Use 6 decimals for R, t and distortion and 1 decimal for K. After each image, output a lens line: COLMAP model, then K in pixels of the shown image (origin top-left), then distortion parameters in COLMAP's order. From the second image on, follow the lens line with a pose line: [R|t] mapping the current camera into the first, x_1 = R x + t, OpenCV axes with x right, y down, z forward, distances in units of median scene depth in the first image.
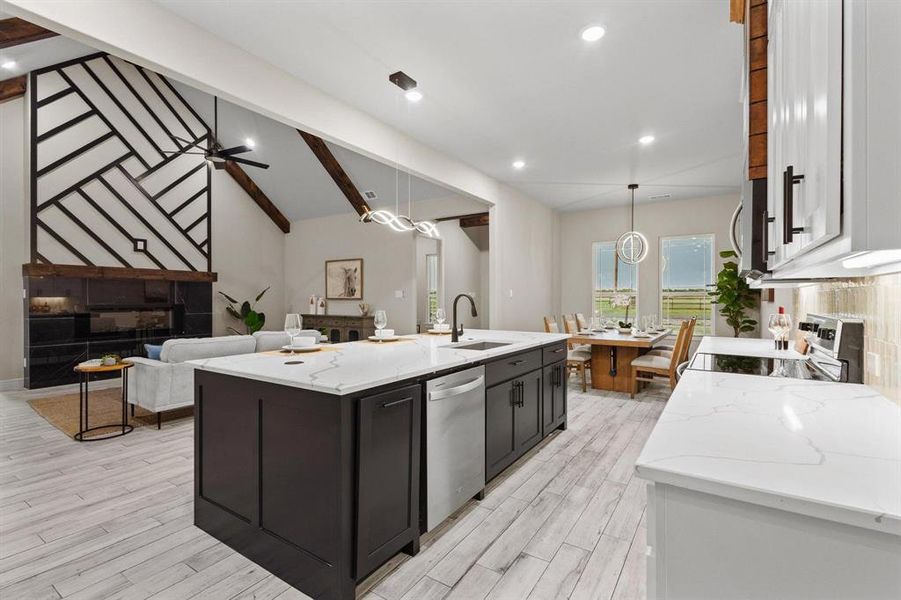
lens RADIAL K [[414.3, 0, 451.1], [0, 414.3, 299.2], [0, 0, 1]] dist [0.011299, -0.005011]
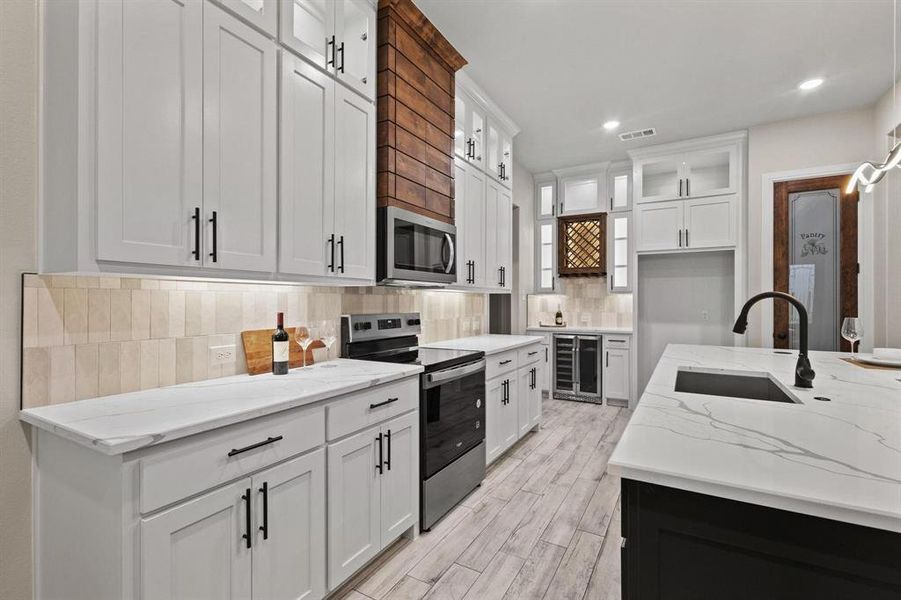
lens RADIAL K [[414.3, 0, 451.1], [0, 414.3, 299.2], [0, 0, 1]] dist [0.011299, -0.005011]
pose [[-0.997979, -0.001714, -0.063519, 0.577660], [-0.001558, 0.999996, -0.002514, -0.004286], [0.063523, -0.002410, -0.997977, 1.805189]]
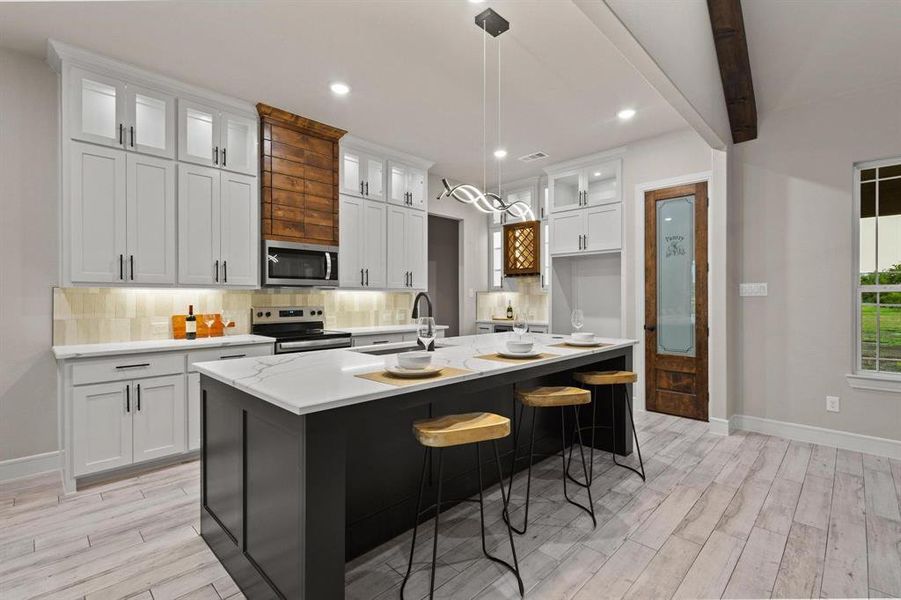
lens RADIAL K [[414.3, 0, 451.1], [0, 414.3, 299.2], [0, 0, 1]] dist [0.011299, -0.005011]
pose [[-0.981844, 0.001635, 0.189684, -0.226954], [0.002681, 0.999983, 0.005260, -0.005604], [-0.189672, 0.005673, -0.981831, 2.189007]]
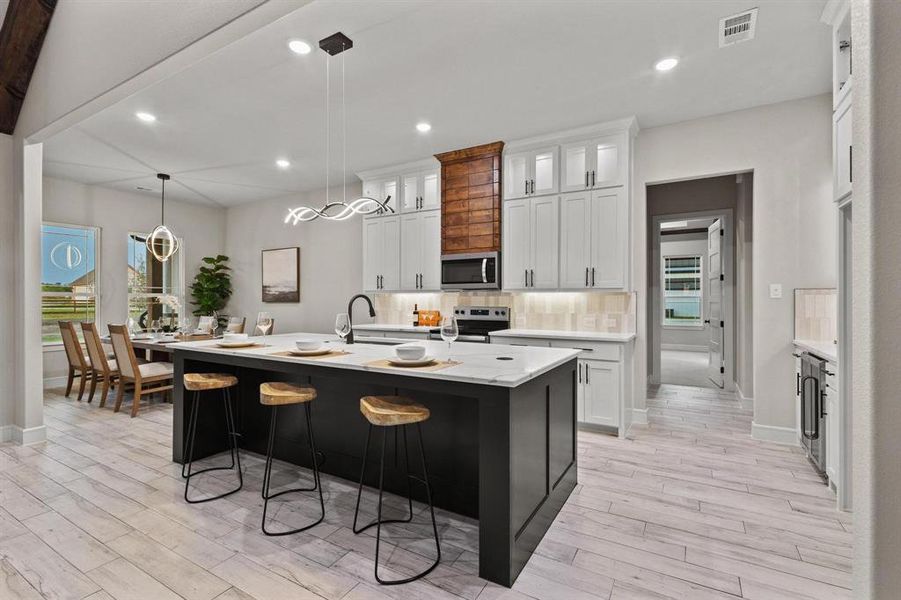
lens RADIAL K [[414.3, 0, 451.1], [0, 414.3, 299.2], [0, 0, 1]] dist [0.011299, -0.005011]
pose [[-0.049343, 0.002203, 0.998779, -1.192484], [0.000430, 0.999998, -0.002185, -0.000535], [-0.998782, 0.000322, -0.049344, 0.981243]]
